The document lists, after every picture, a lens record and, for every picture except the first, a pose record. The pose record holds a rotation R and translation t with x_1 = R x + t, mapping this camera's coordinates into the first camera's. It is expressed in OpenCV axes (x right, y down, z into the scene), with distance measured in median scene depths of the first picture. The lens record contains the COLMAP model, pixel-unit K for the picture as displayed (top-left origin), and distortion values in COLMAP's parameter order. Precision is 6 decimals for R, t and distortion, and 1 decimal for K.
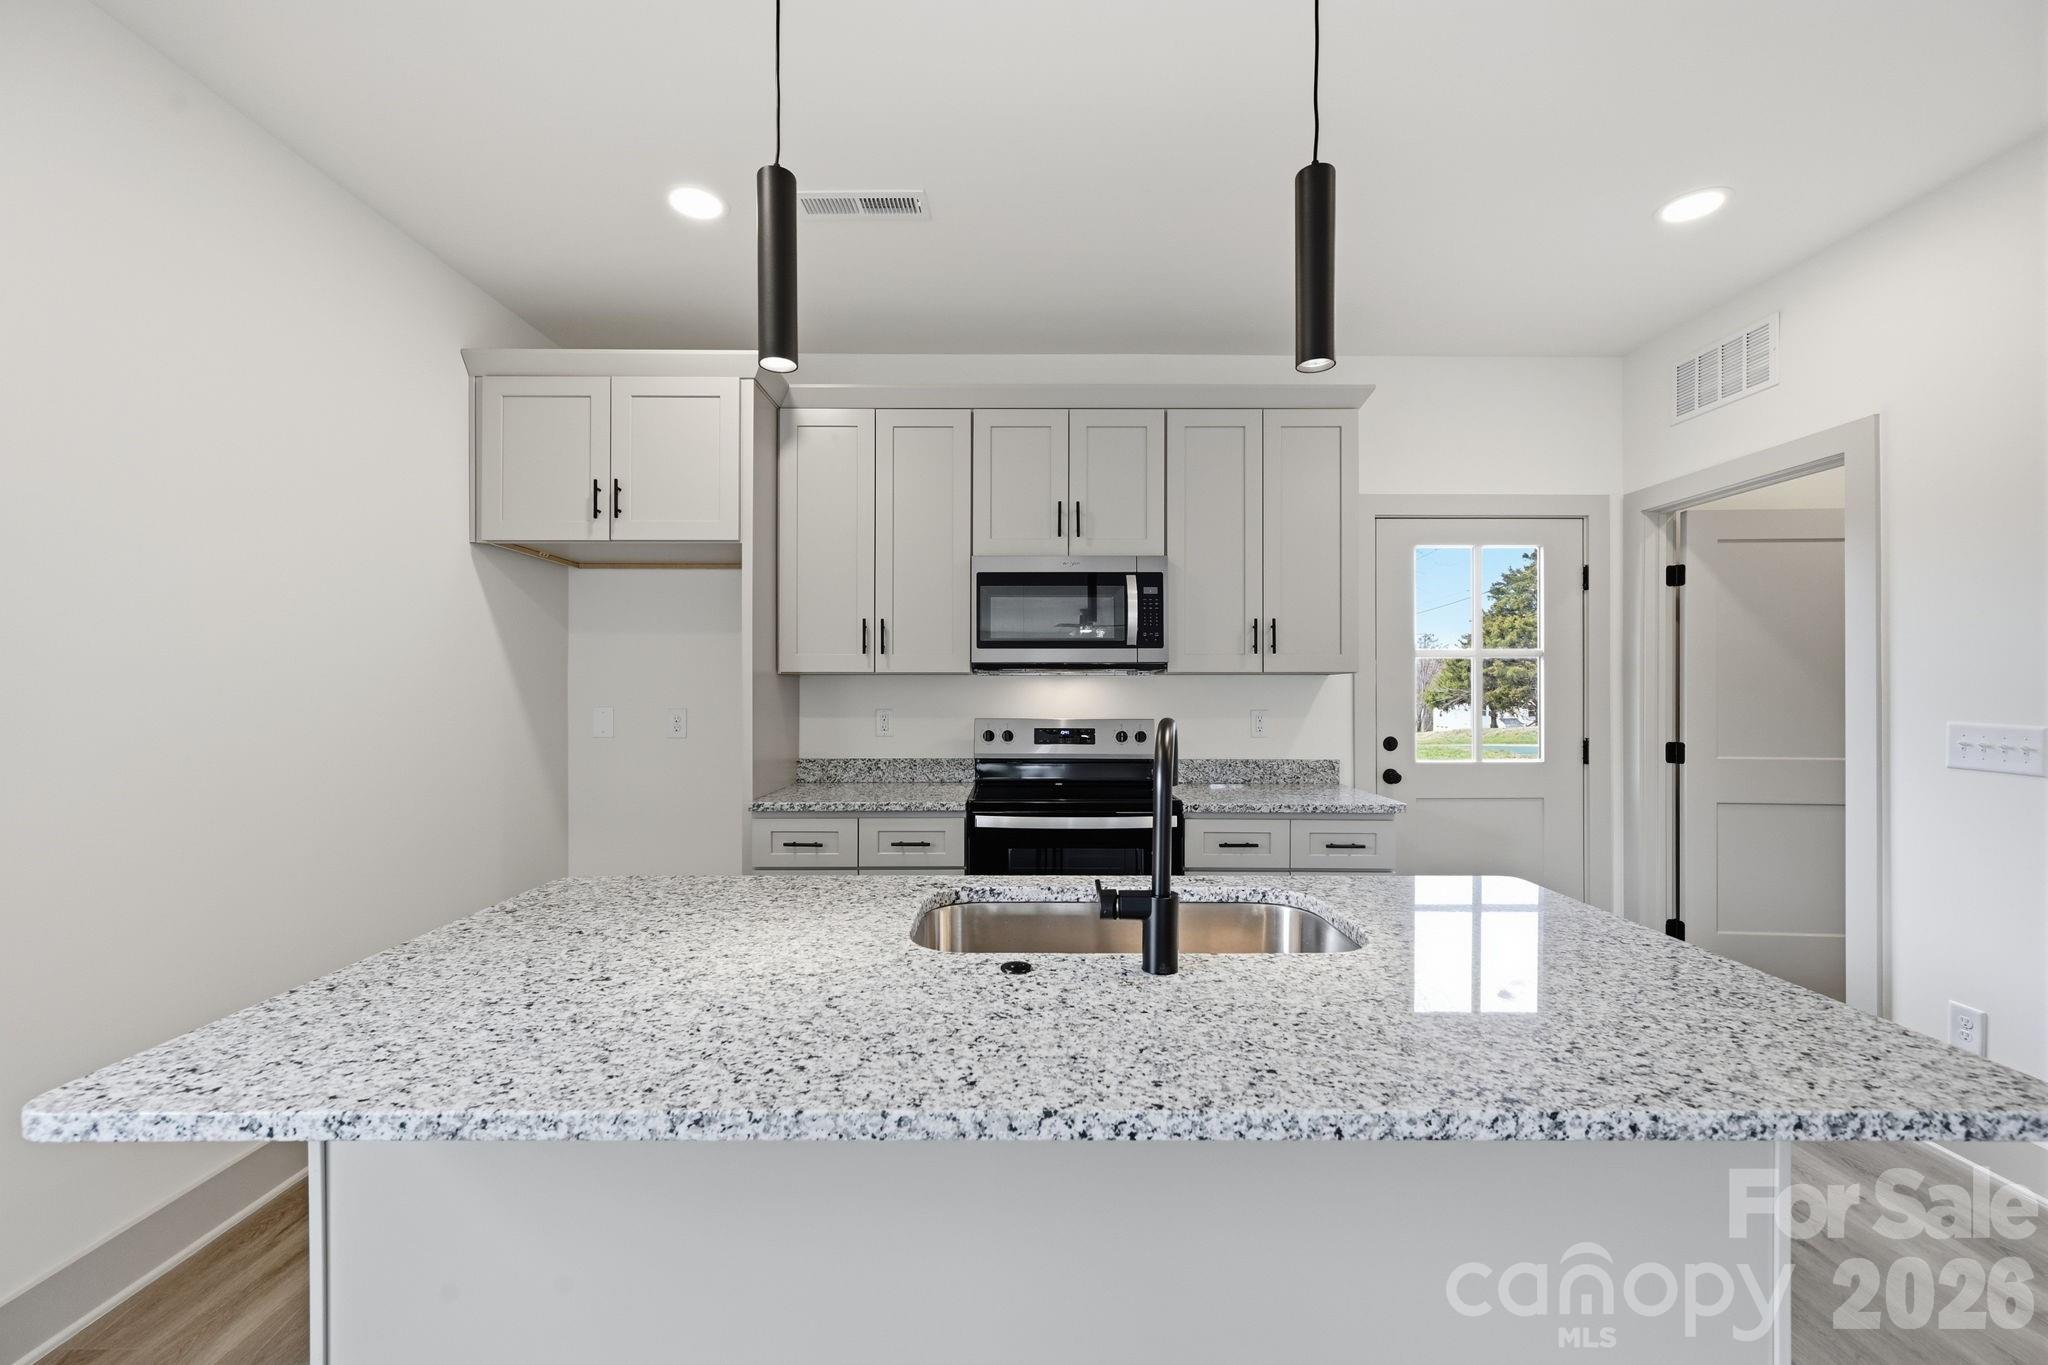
lens RADIAL K [[806.5, 0, 1023.1], [0, 806.5, 685.7], [0, 0, 1]] dist [0.000117, 0.000630]
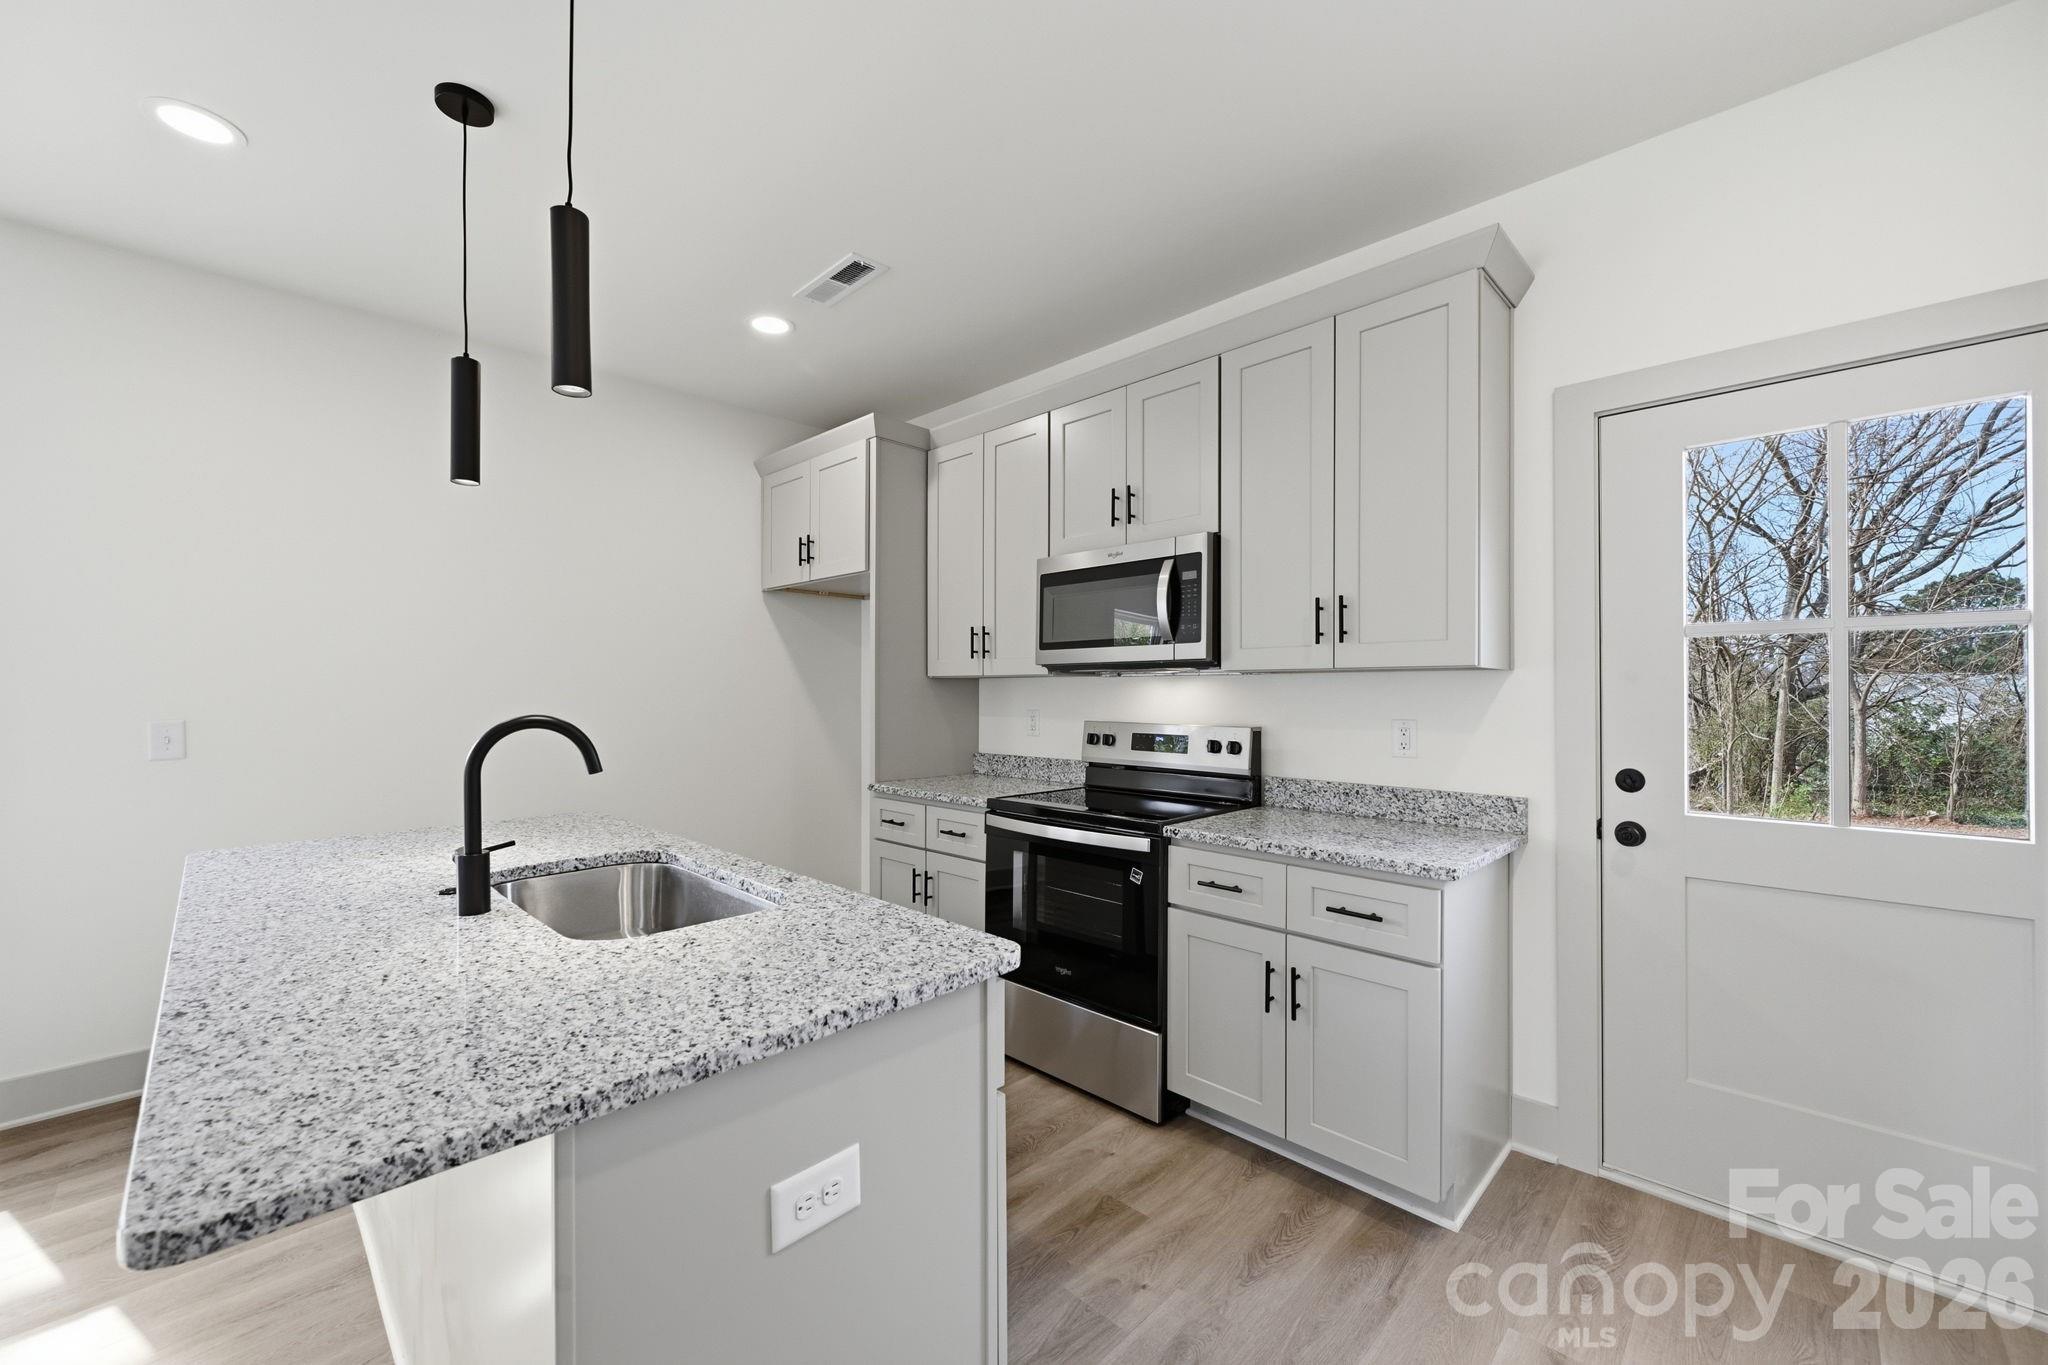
lens RADIAL K [[806.5, 0, 1013.3], [0, 806.5, 685.5], [0, 0, 1]] dist [0.000117, 0.000630]
pose [[0.703088, -0.005390, -0.711082, 0.618529], [0.003282, 0.999985, -0.004335, 0.001629], [0.711095, 0.000715, 0.703096, 0.264150]]
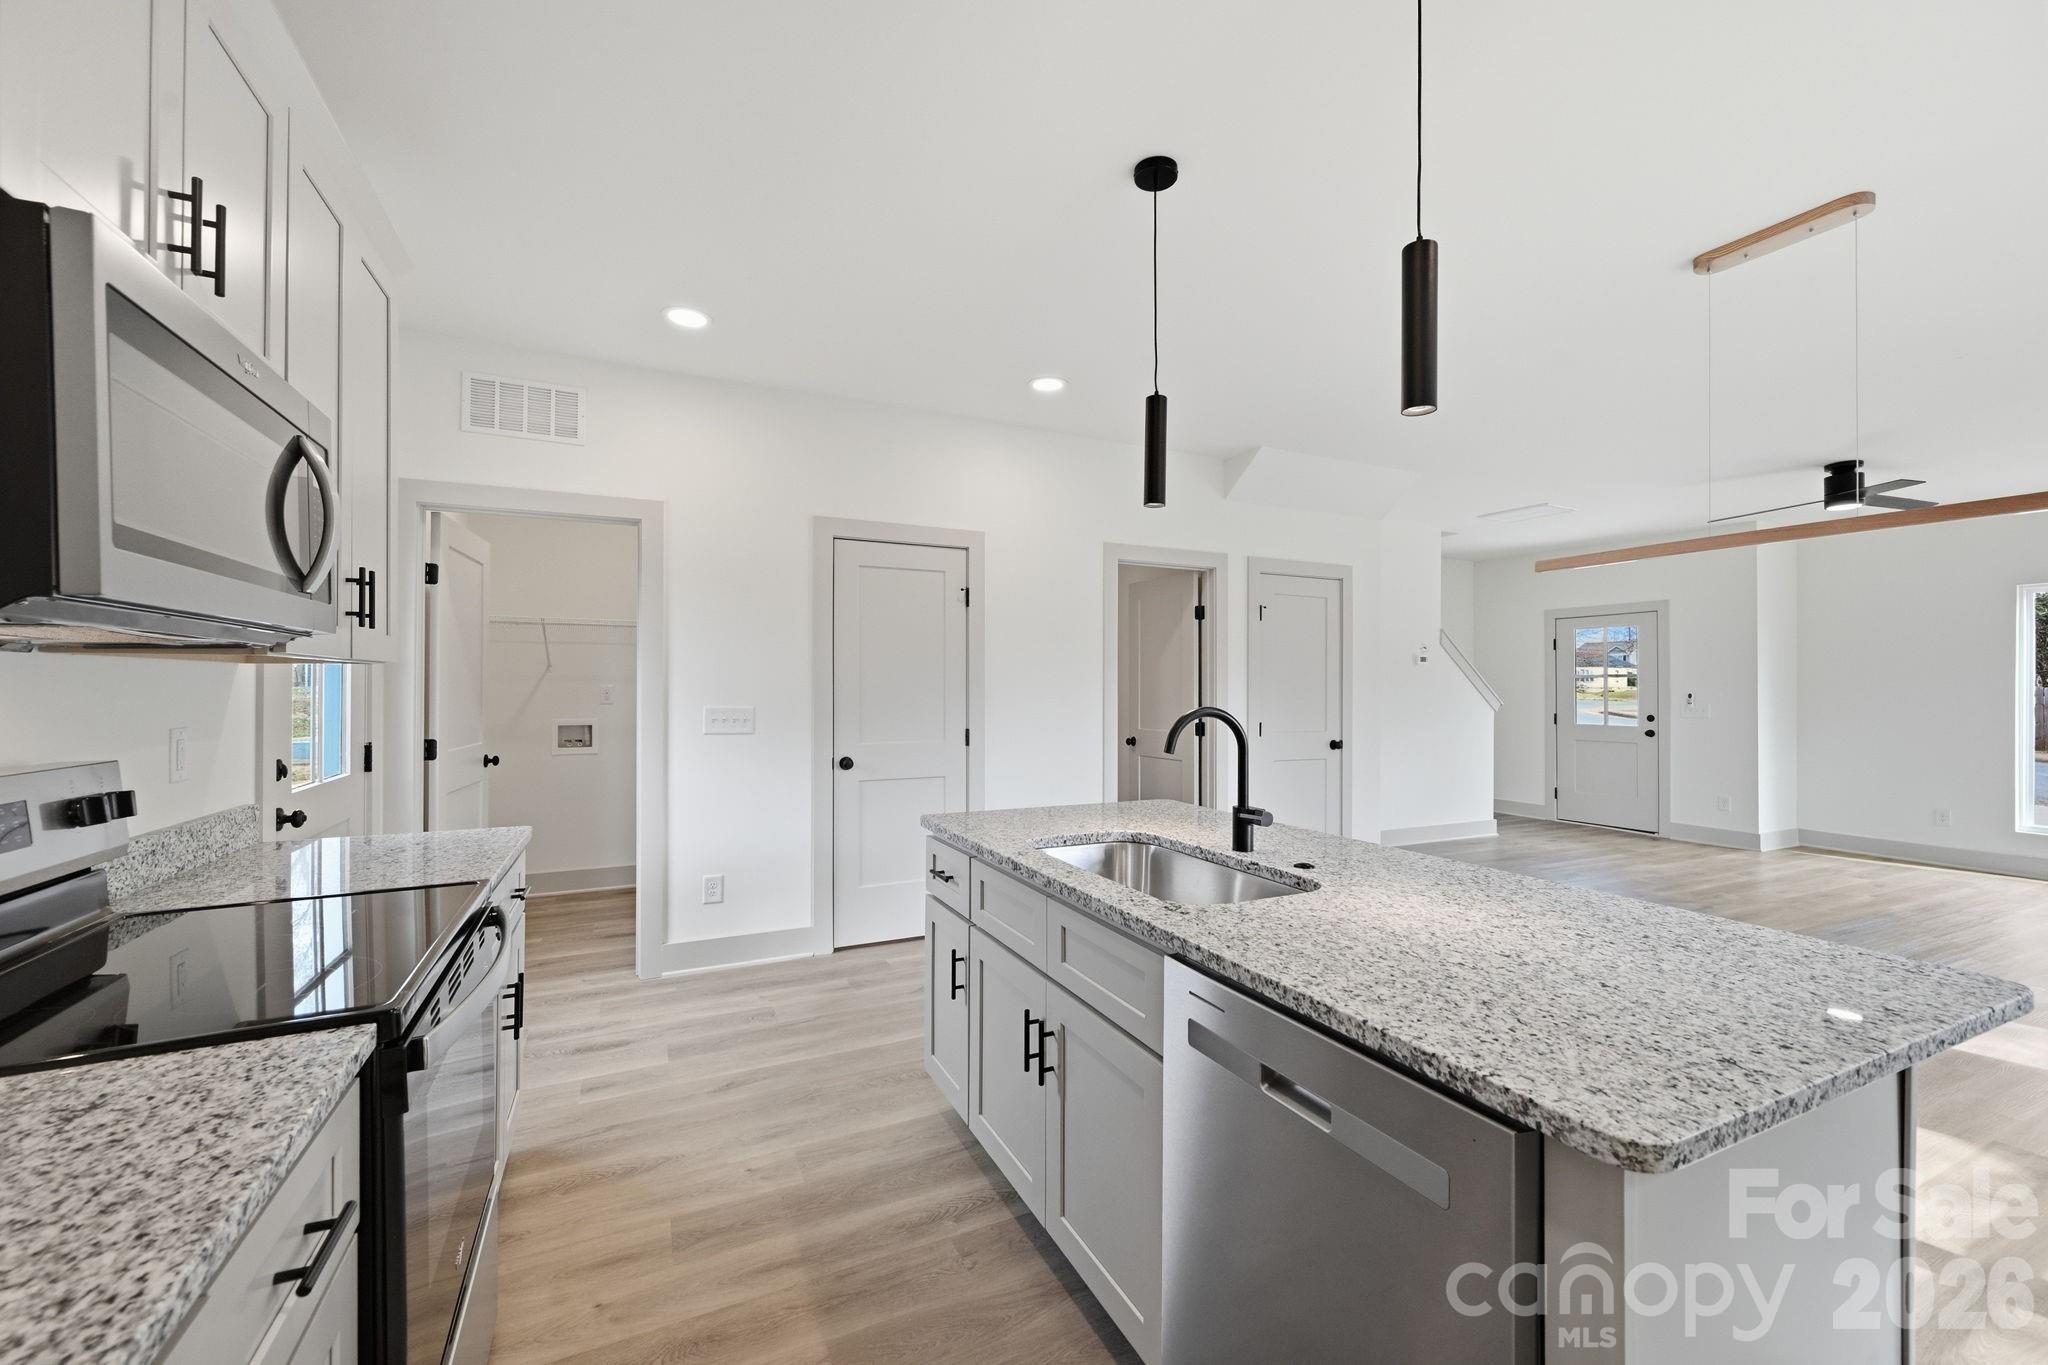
lens RADIAL K [[806.5, 0, 1025.8], [0, 806.5, 681.9], [0, 0, 1]] dist [0.000117, 0.000630]
pose [[-0.432374, 0.003137, 0.901689, -0.445274], [-0.005148, 0.999969, -0.005947, 0.001330], [-0.901680, -0.007214, -0.432344, 0.811027]]
